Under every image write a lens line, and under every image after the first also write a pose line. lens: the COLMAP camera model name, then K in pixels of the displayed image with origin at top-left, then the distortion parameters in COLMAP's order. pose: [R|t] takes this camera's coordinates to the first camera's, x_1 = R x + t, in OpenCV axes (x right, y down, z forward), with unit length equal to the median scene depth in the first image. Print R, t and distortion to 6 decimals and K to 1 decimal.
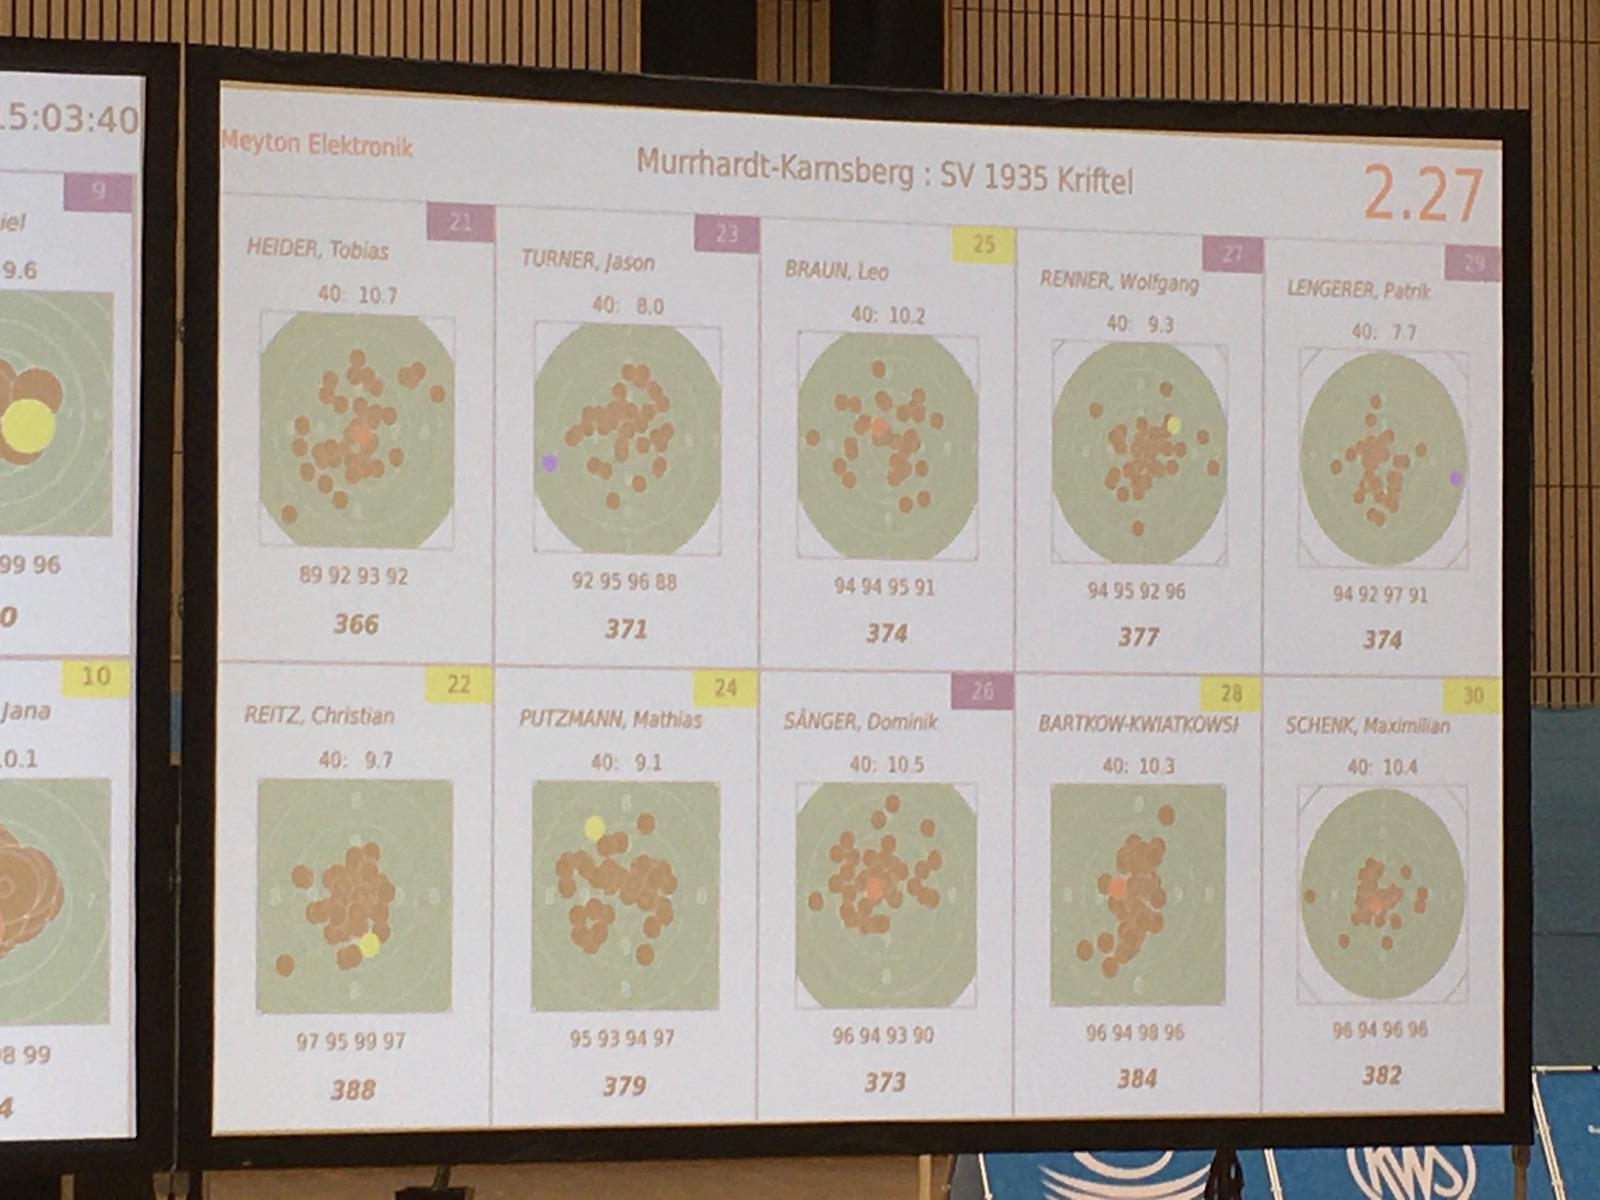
lens RADIAL K [[4839.4, 0, 818.3], [0, 4839.4, 627.2], [0, 0, 1]] dist [-0.015293, 0.000000]
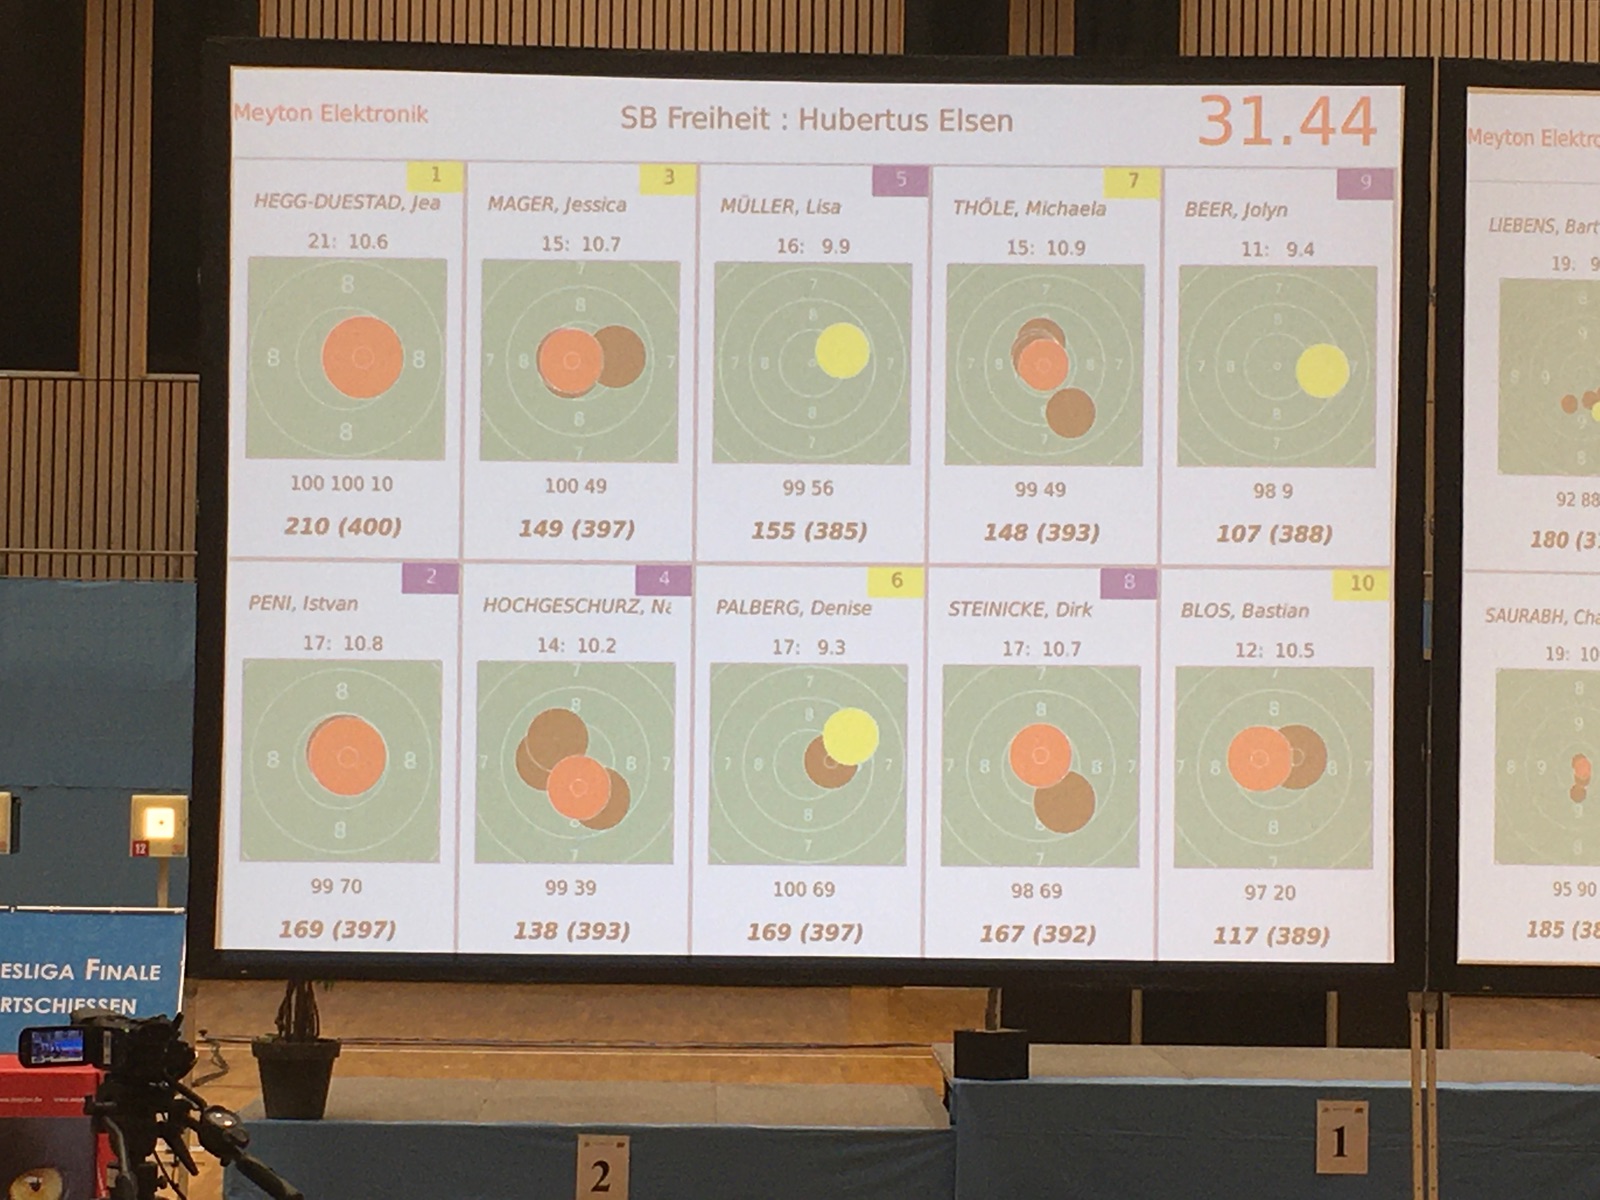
lens RADIAL K [[4004.9, 0, 828.8], [0, 4004.9, 592.1], [0, 0, 1]] dist [-0.017354, 0.000000]
pose [[0.961481, -0.003353, -0.274851, 0.274674], [0.006766, 0.999911, 0.011469, 0.004992], [0.274788, -0.012887, 0.961418, 0.105594]]
